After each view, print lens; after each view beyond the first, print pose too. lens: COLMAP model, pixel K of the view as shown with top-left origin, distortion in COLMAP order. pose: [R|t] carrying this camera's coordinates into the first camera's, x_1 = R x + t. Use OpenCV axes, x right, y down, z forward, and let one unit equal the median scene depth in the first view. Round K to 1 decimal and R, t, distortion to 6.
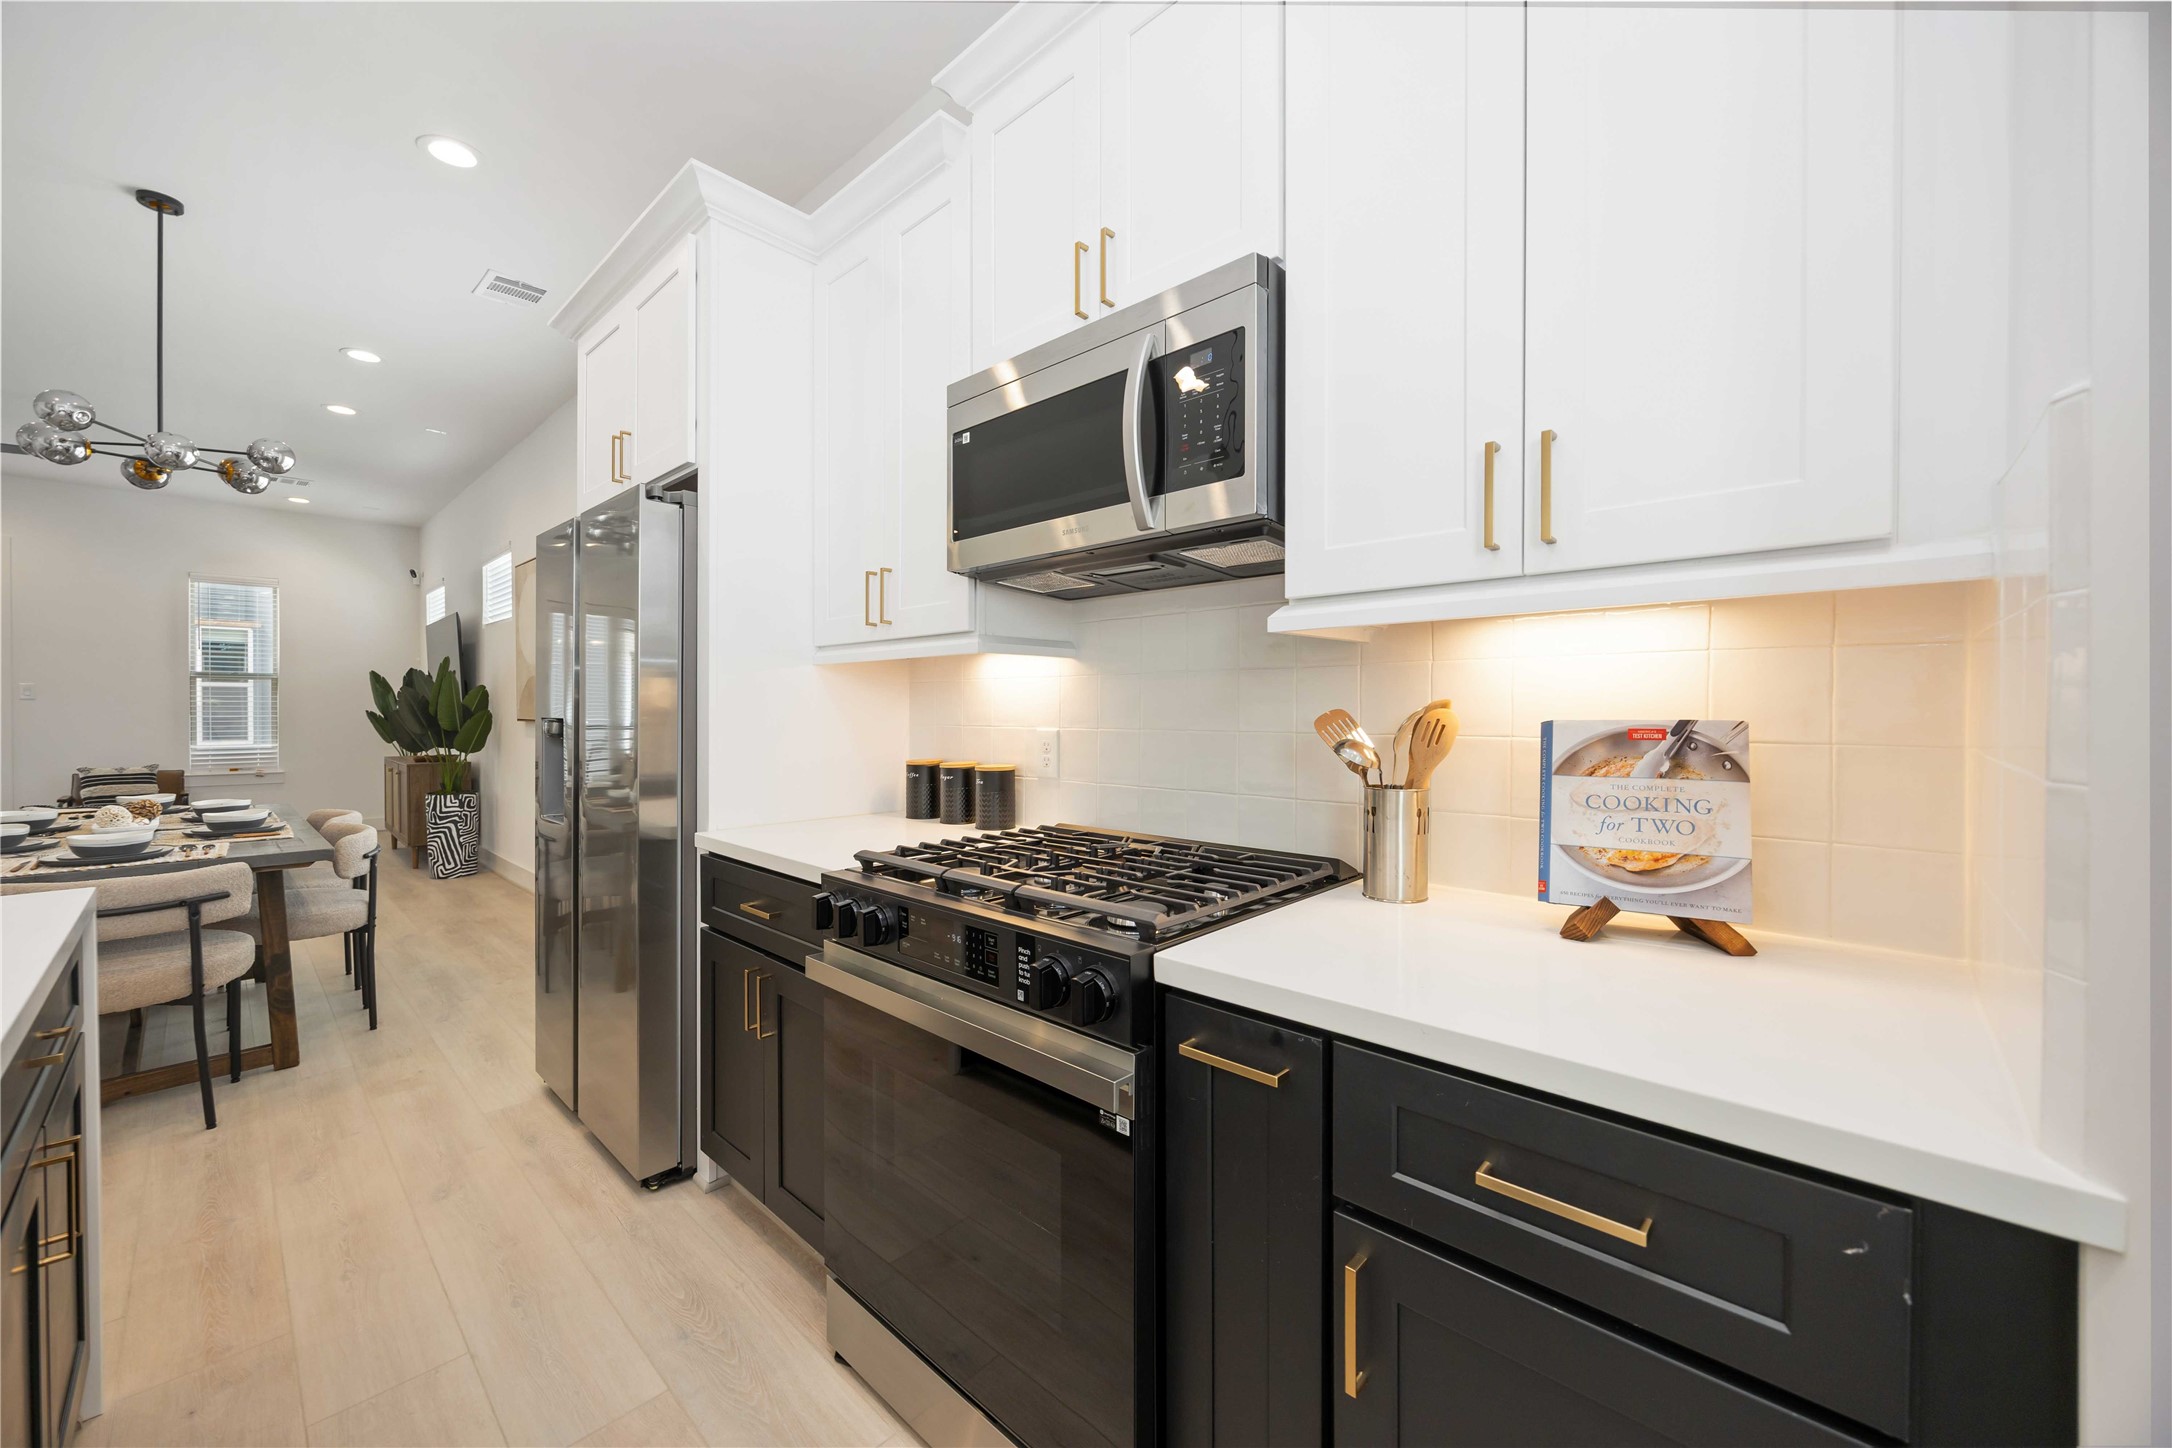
lens RADIAL K [[813.1, 0, 1071.9], [0, 813.1, 717.4], [0, 0, 1]] dist [0.000535, -0.000747]
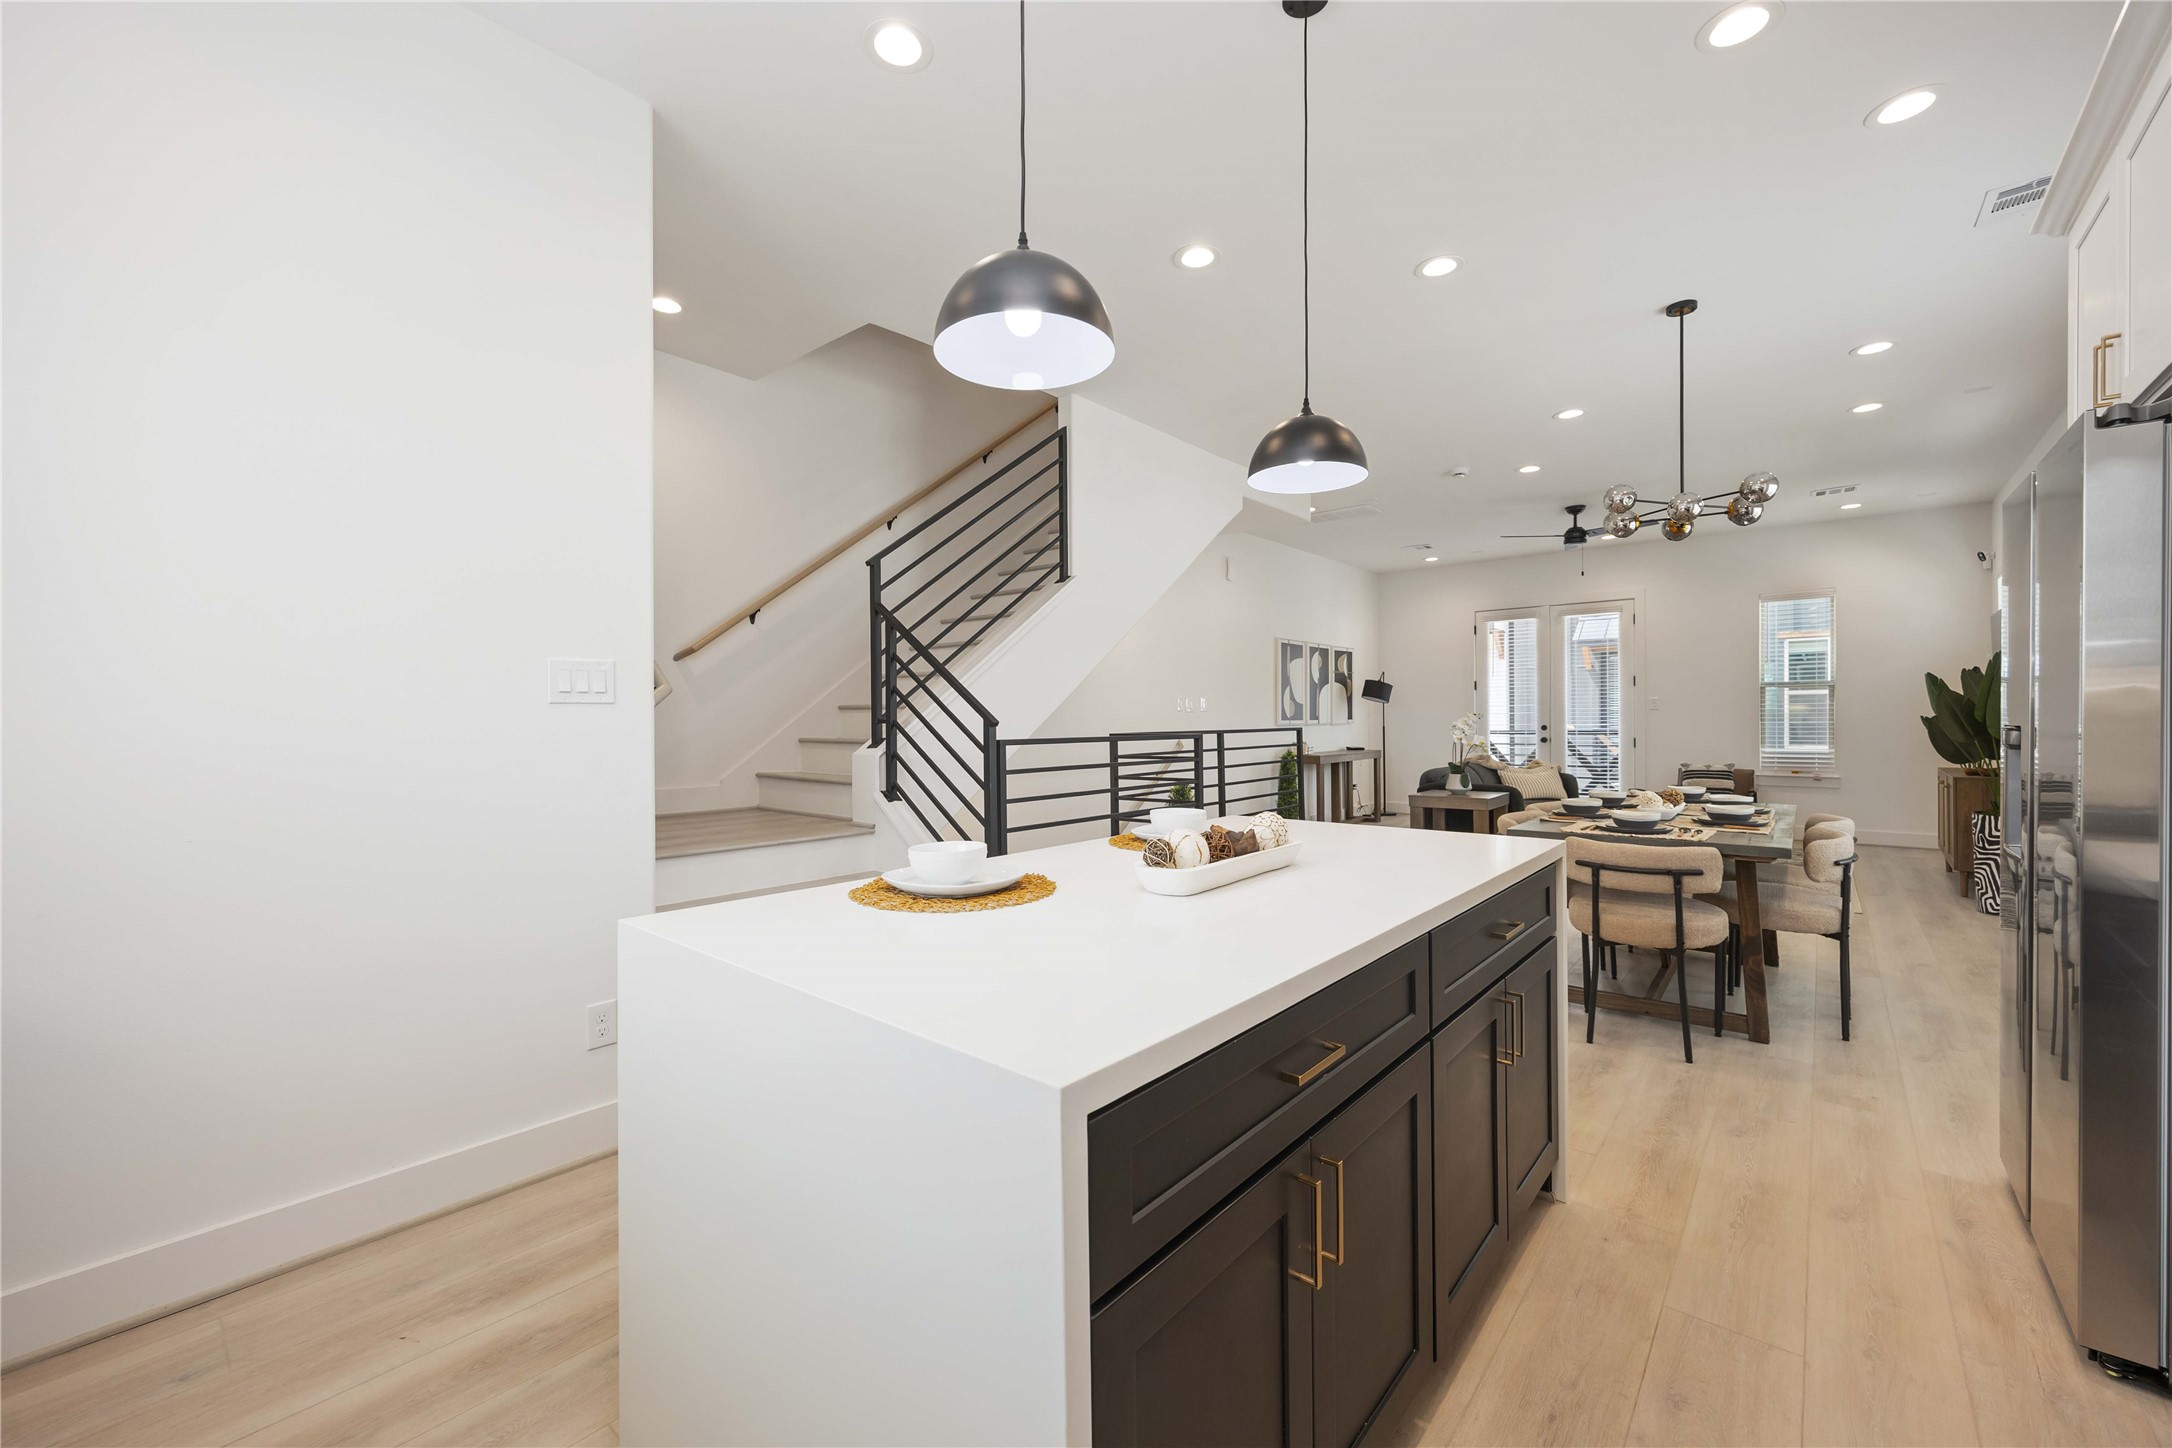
lens RADIAL K [[855.2, 0, 1083.1], [0, 855.2, 725.6], [0, 0, 1]] dist [-0.006064, 0.000302]
pose [[0.041447, 0.003607, -0.999134, 0.177027], [-0.000736, 0.999993, 0.003579, -0.001544], [0.999140, 0.000587, 0.041449, 0.043891]]
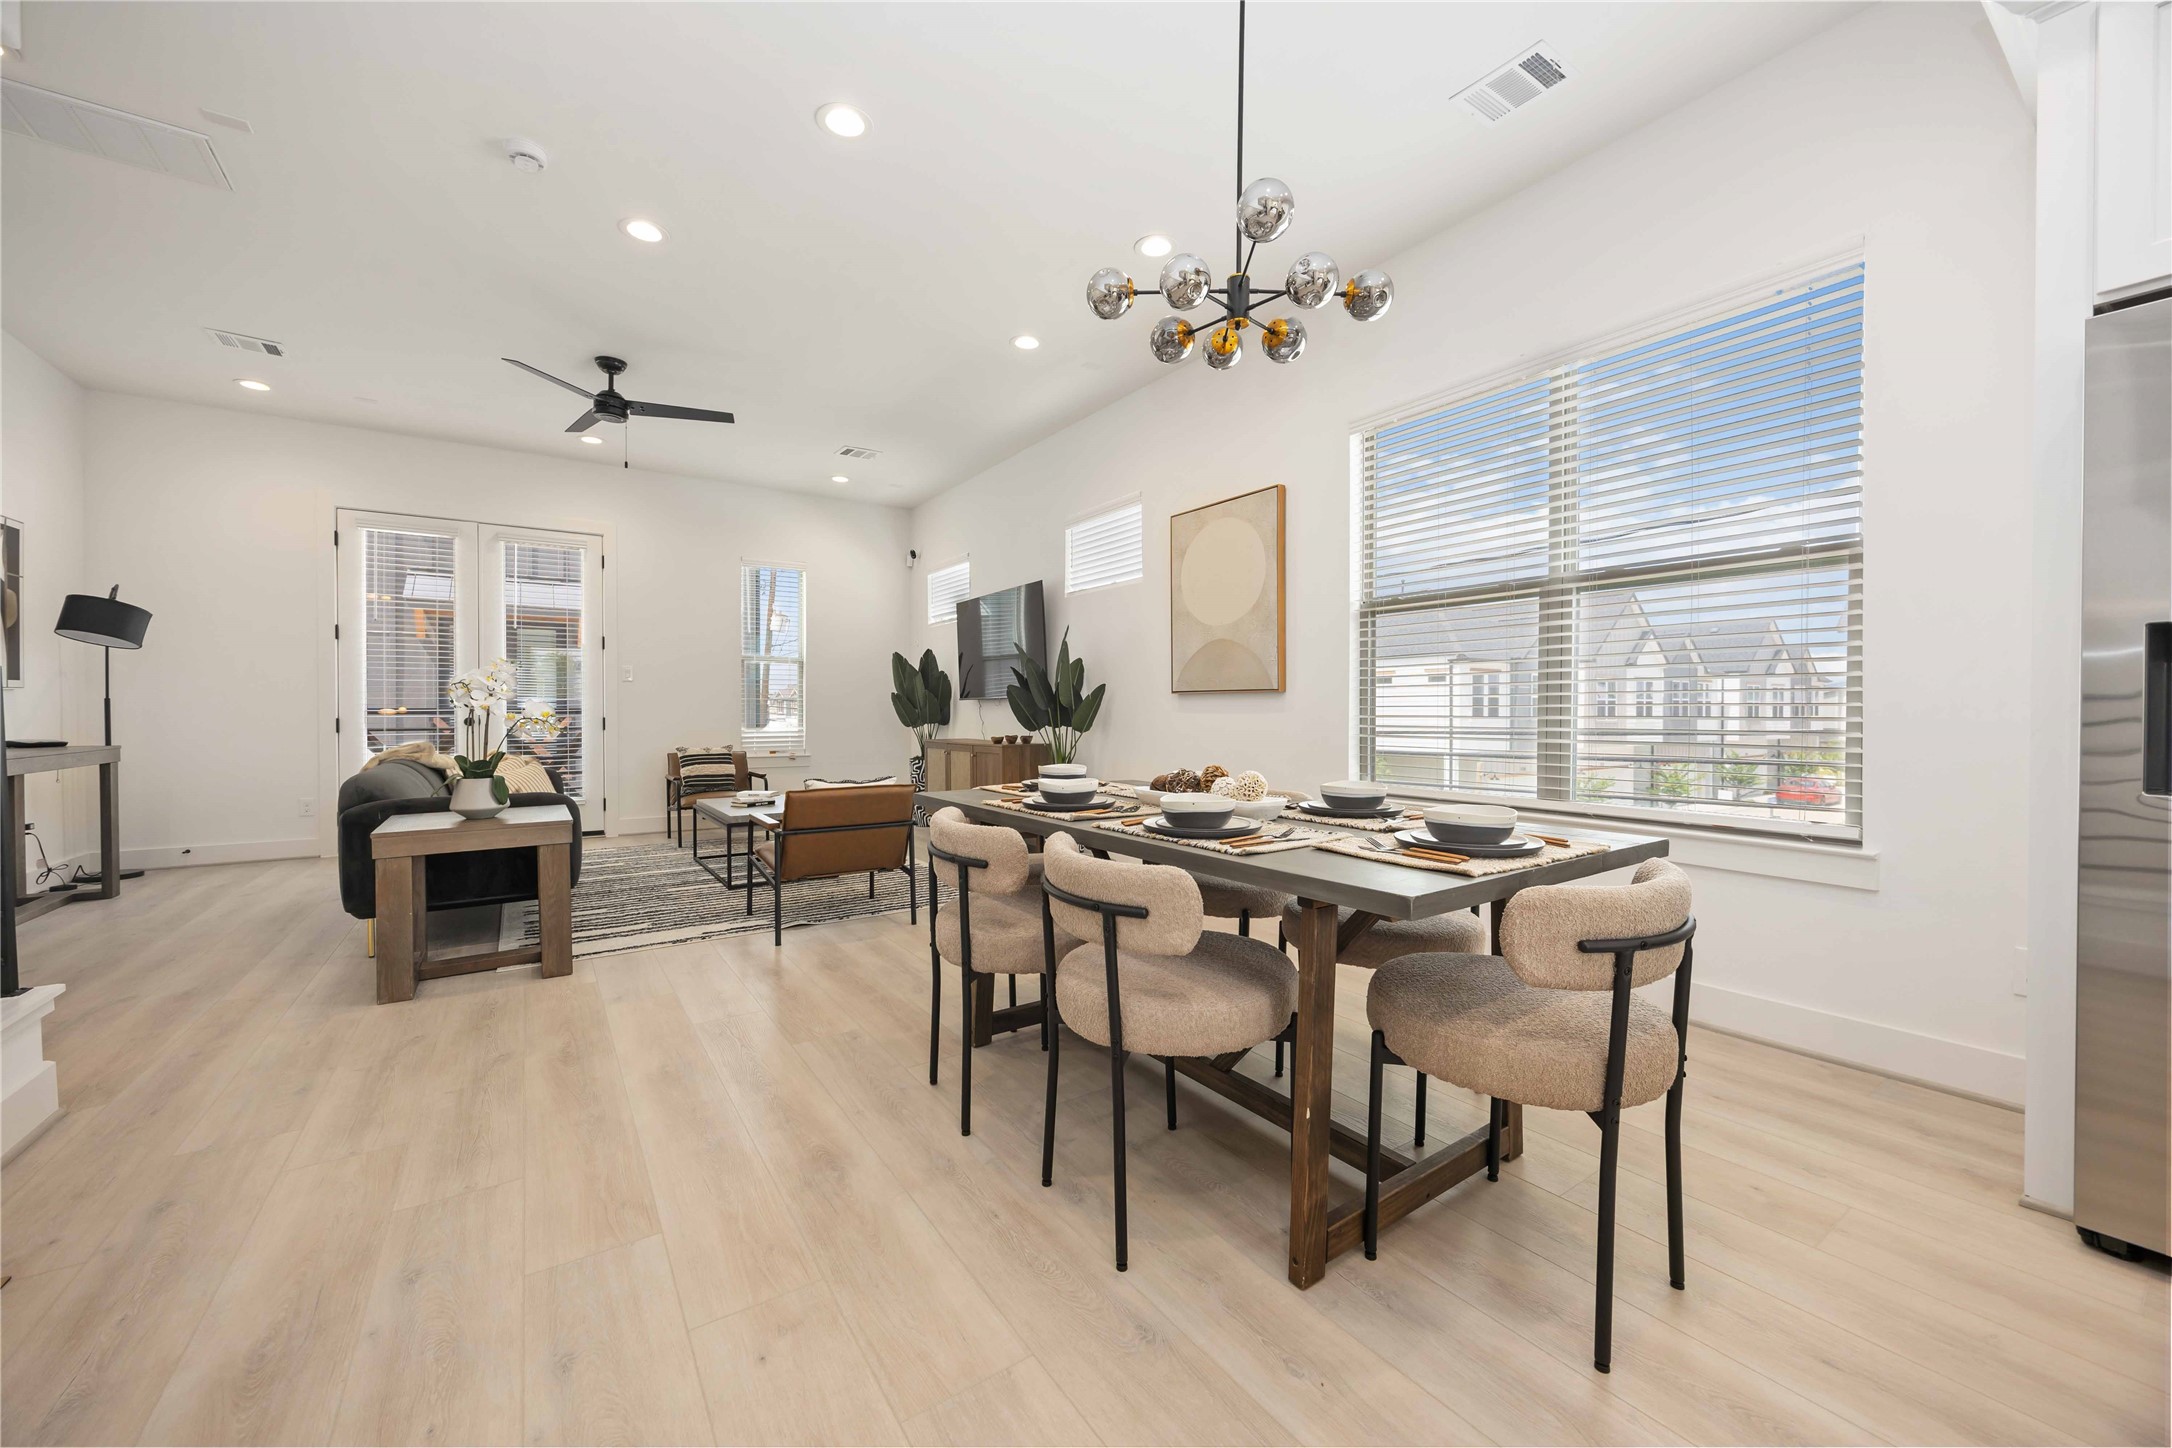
lens RADIAL K [[813.1, 0, 1095.2], [0, 813.1, 719.2], [0, 0, 1]] dist [0.000535, -0.000747]
pose [[0.977520, -0.000403, -0.210843, -1.399809], [0.000404, 1.000000, -0.000036, 0.076681], [0.210843, -0.000050, 0.977520, 0.316793]]
